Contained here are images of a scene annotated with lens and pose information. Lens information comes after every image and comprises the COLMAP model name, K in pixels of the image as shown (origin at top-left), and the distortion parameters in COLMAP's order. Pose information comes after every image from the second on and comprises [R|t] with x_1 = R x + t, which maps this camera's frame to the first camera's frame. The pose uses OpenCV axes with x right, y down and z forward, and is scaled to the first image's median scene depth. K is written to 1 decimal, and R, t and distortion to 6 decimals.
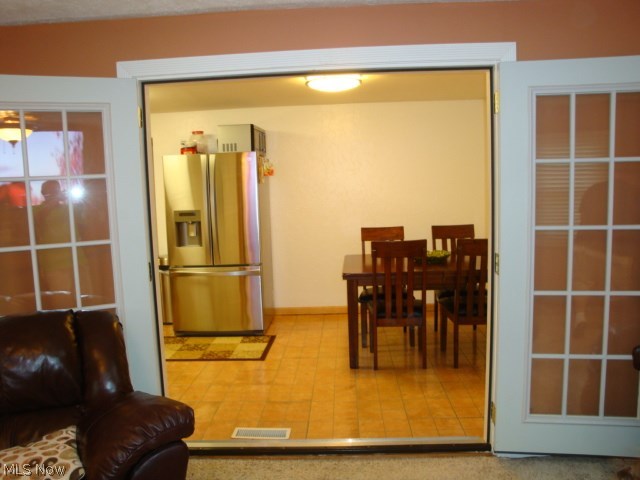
lens RADIAL K [[531.5, 0, 319.5], [0, 531.5, 240.1], [0, 0, 1]] dist [-0.096546, 0.035084]
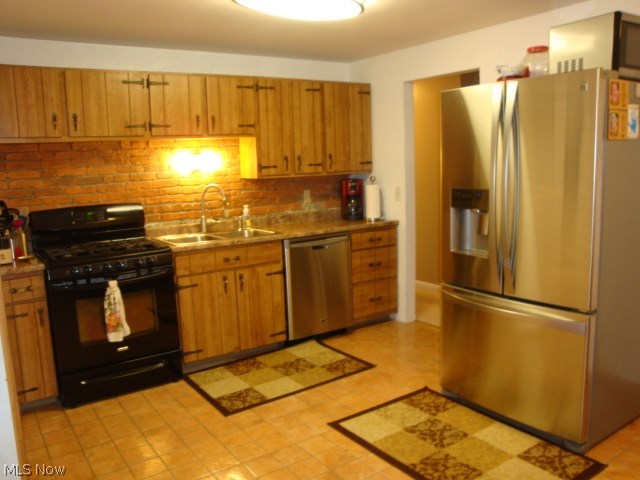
lens RADIAL K [[531.5, 0, 319.8], [0, 531.5, 242.5], [0, 0, 1]] dist [-0.096546, 0.035084]
pose [[0.611652, 0.129740, -0.780416, 0.093117], [-0.070847, 0.991481, 0.109302, -0.049071], [0.787948, -0.011565, 0.615633, 0.530954]]
